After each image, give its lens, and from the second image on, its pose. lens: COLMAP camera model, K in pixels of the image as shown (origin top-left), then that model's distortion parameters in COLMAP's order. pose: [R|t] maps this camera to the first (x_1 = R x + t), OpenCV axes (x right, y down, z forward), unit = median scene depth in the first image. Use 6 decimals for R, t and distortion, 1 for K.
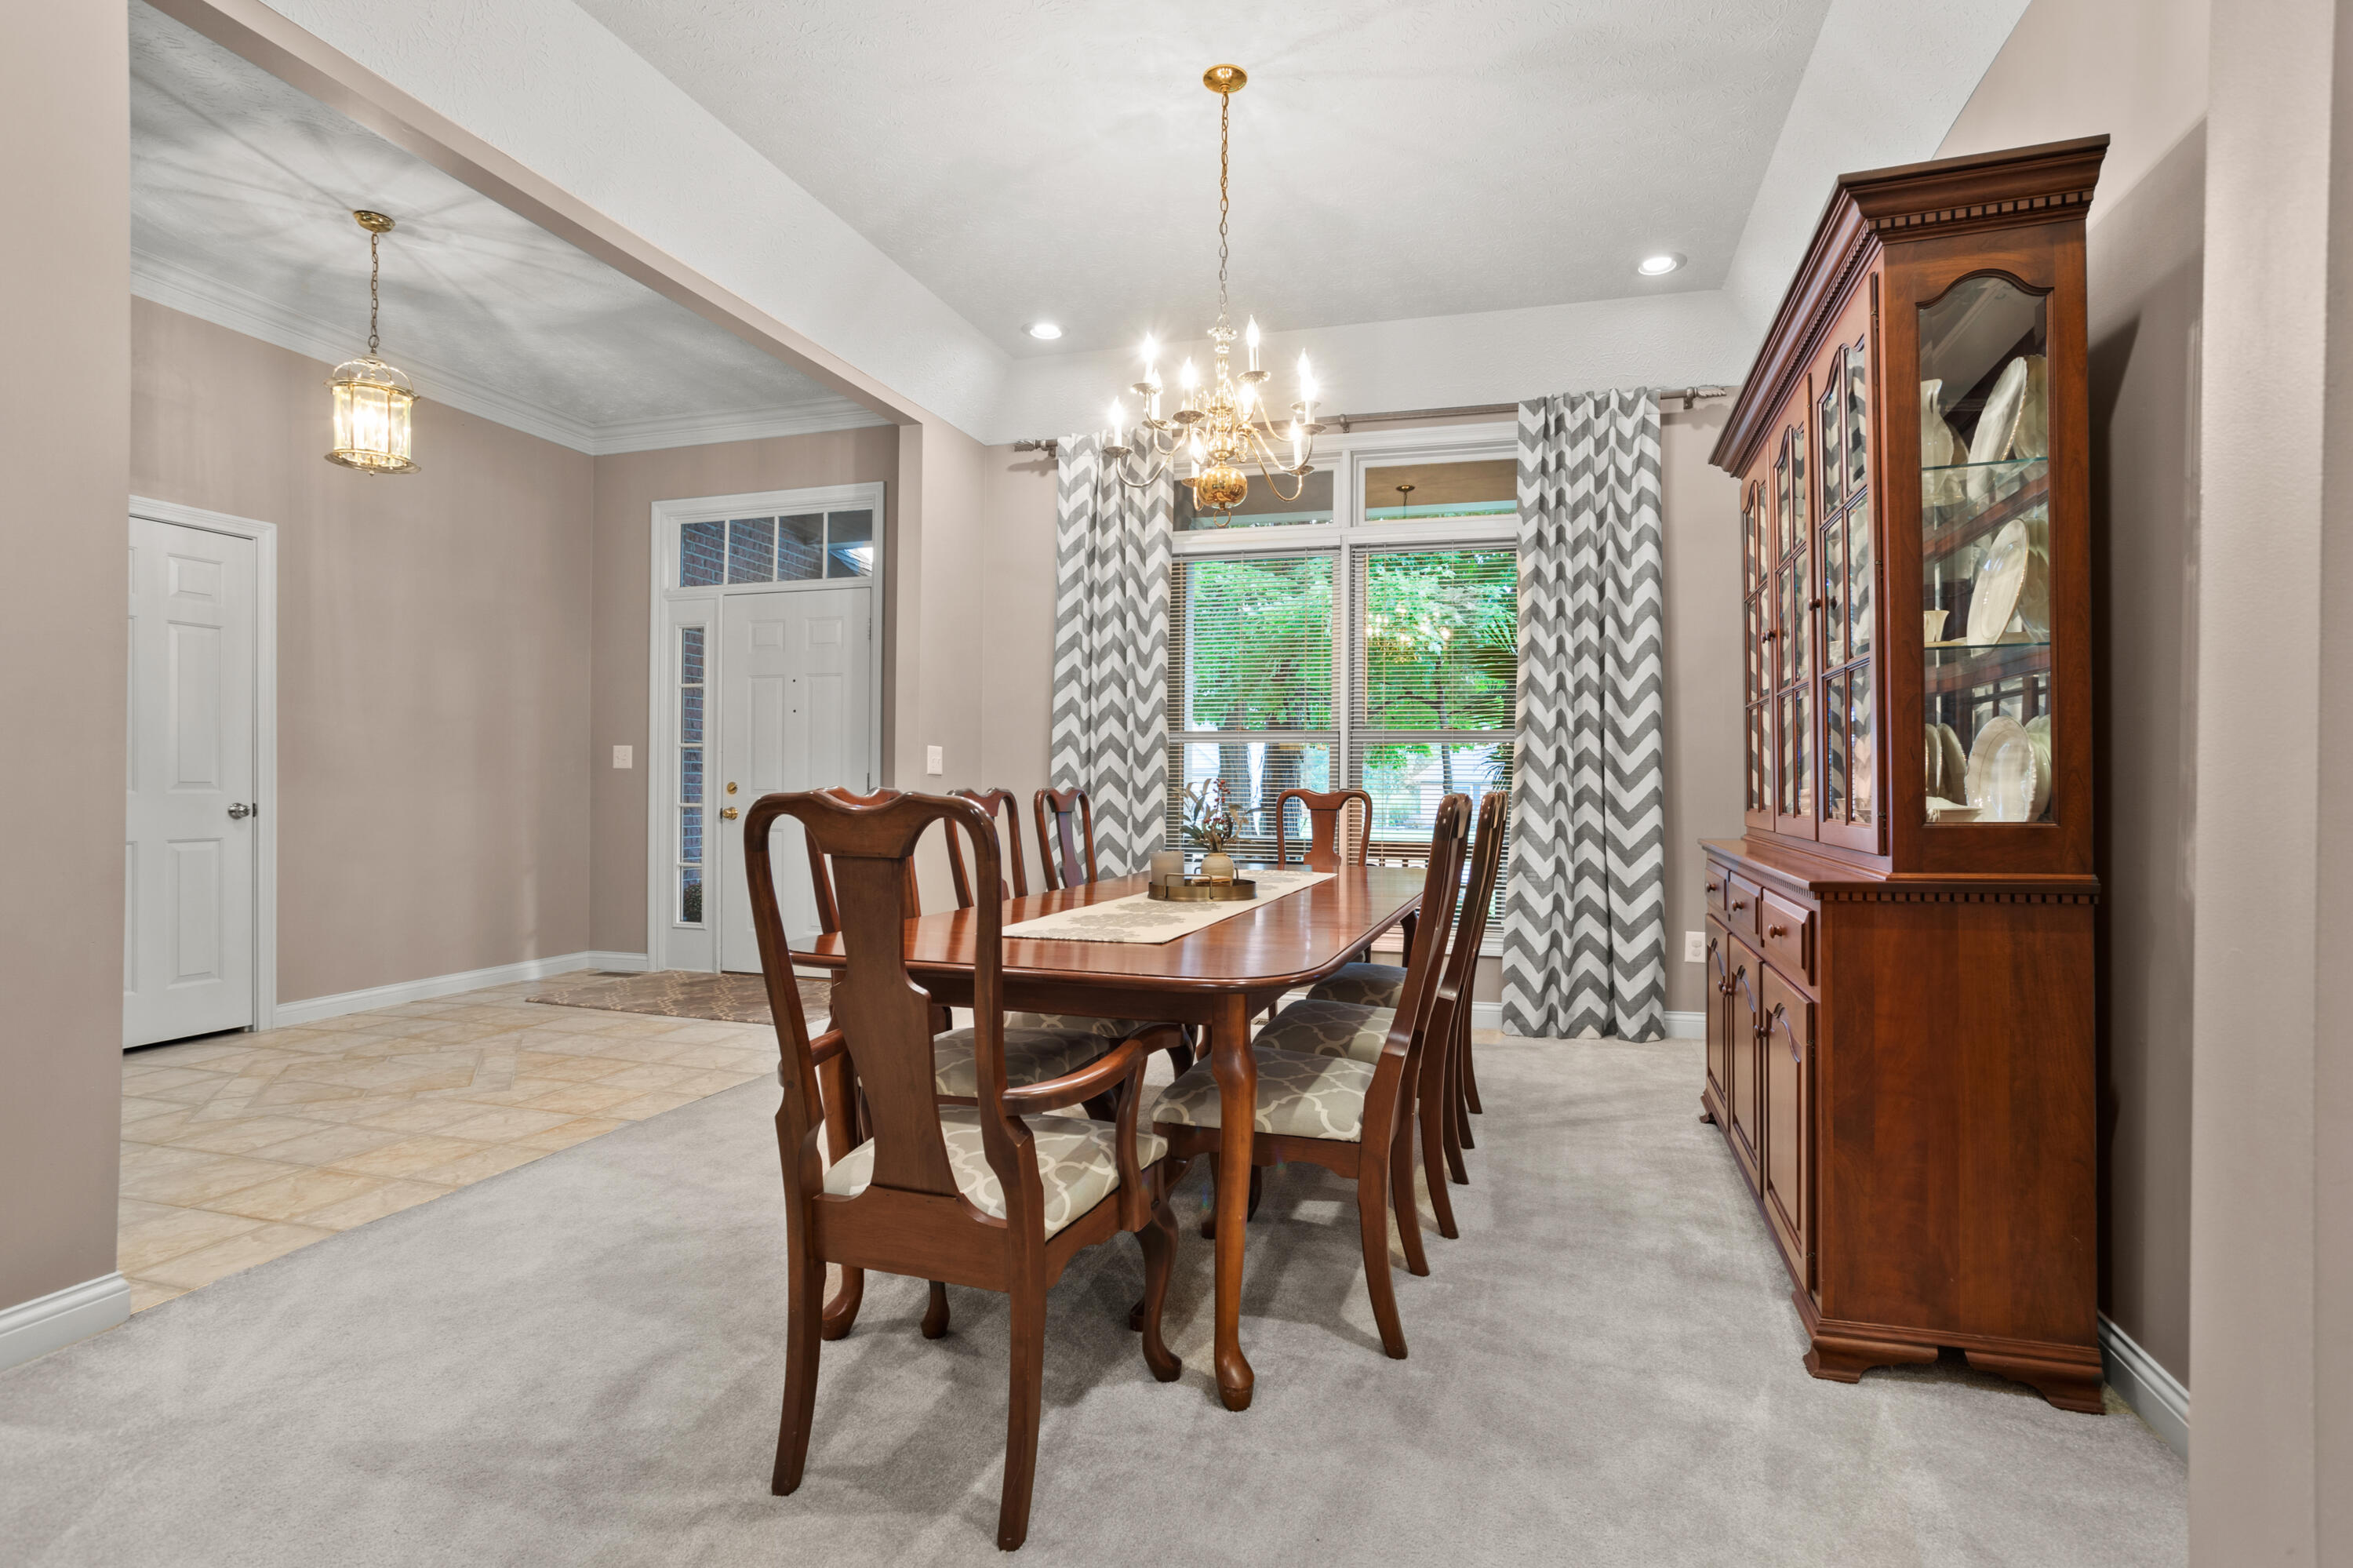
lens RADIAL K [[1149.5, 0, 1244.5], [0, 1149.5, 779.7], [0, 0, 1]] dist [-0.042625, 0.025938]
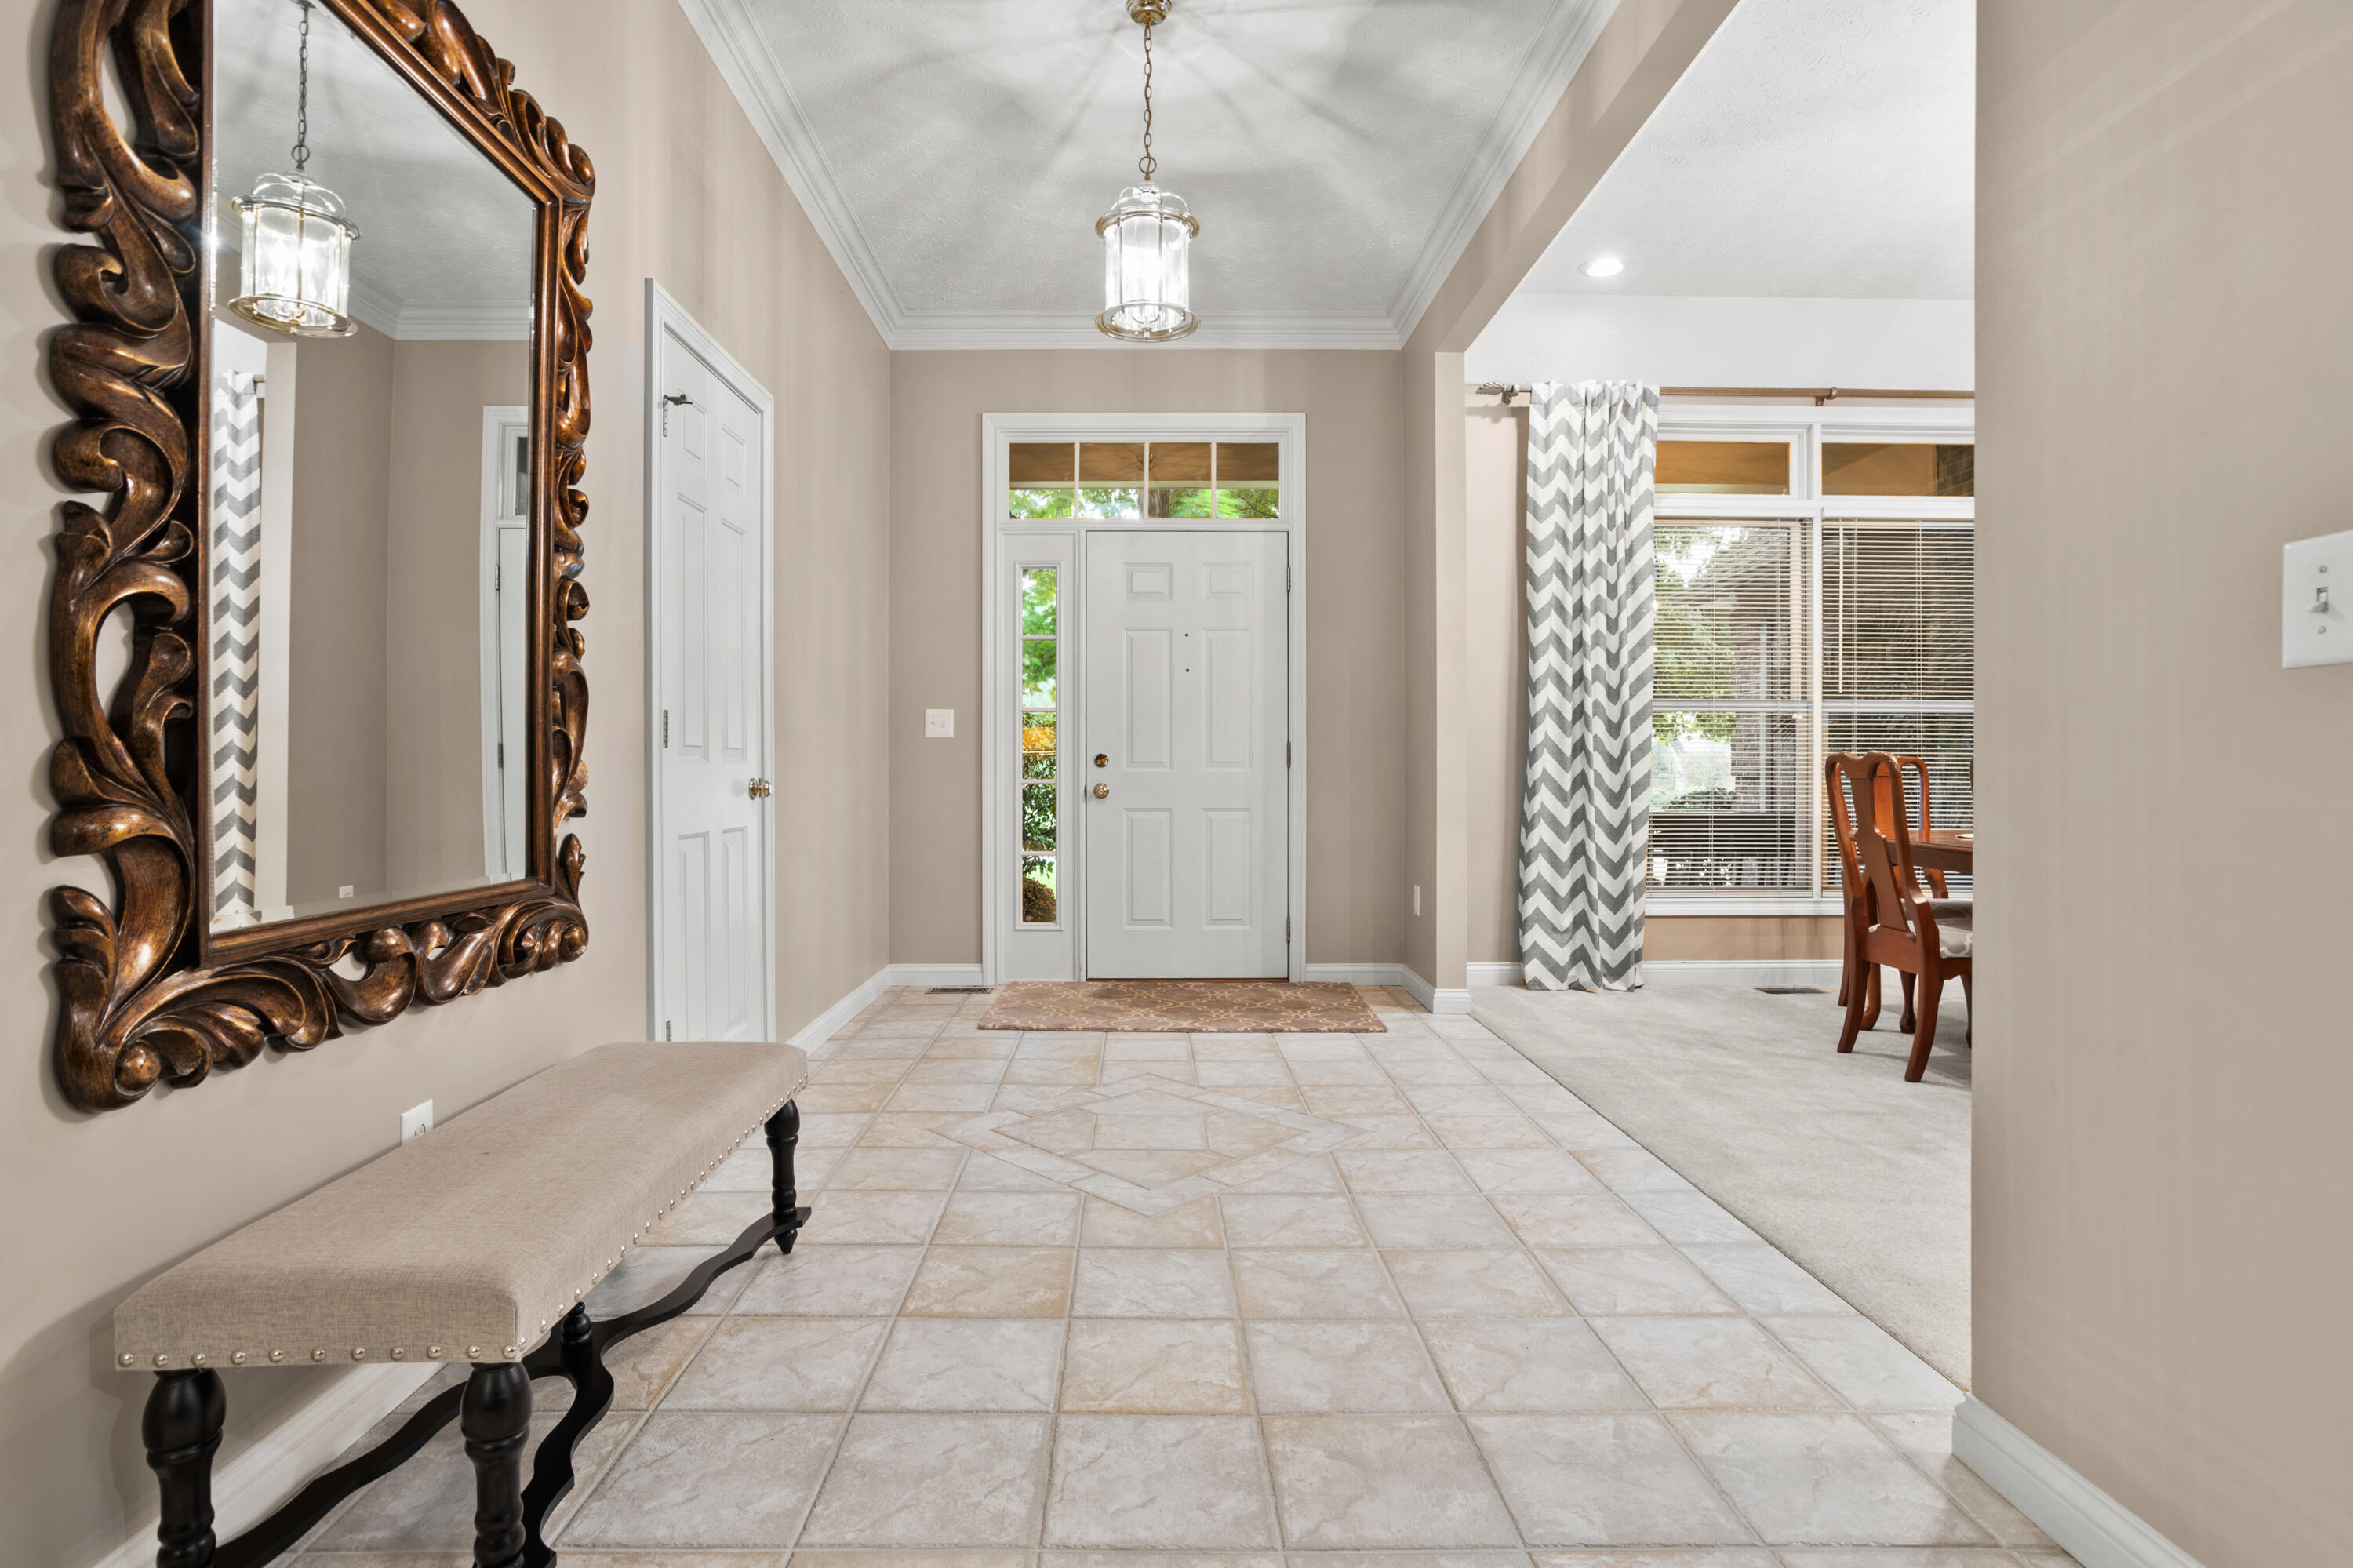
lens RADIAL K [[1149.5, 0, 1176.8], [0, 1149.5, 779.7], [0, 0, 1]] dist [-0.042625, 0.025938]
pose [[0.957784, -0.009589, 0.287328, -0.749683], [0.004010, 0.999792, 0.019997, 0.005360], [-0.287460, -0.018001, 0.957623, 0.196677]]
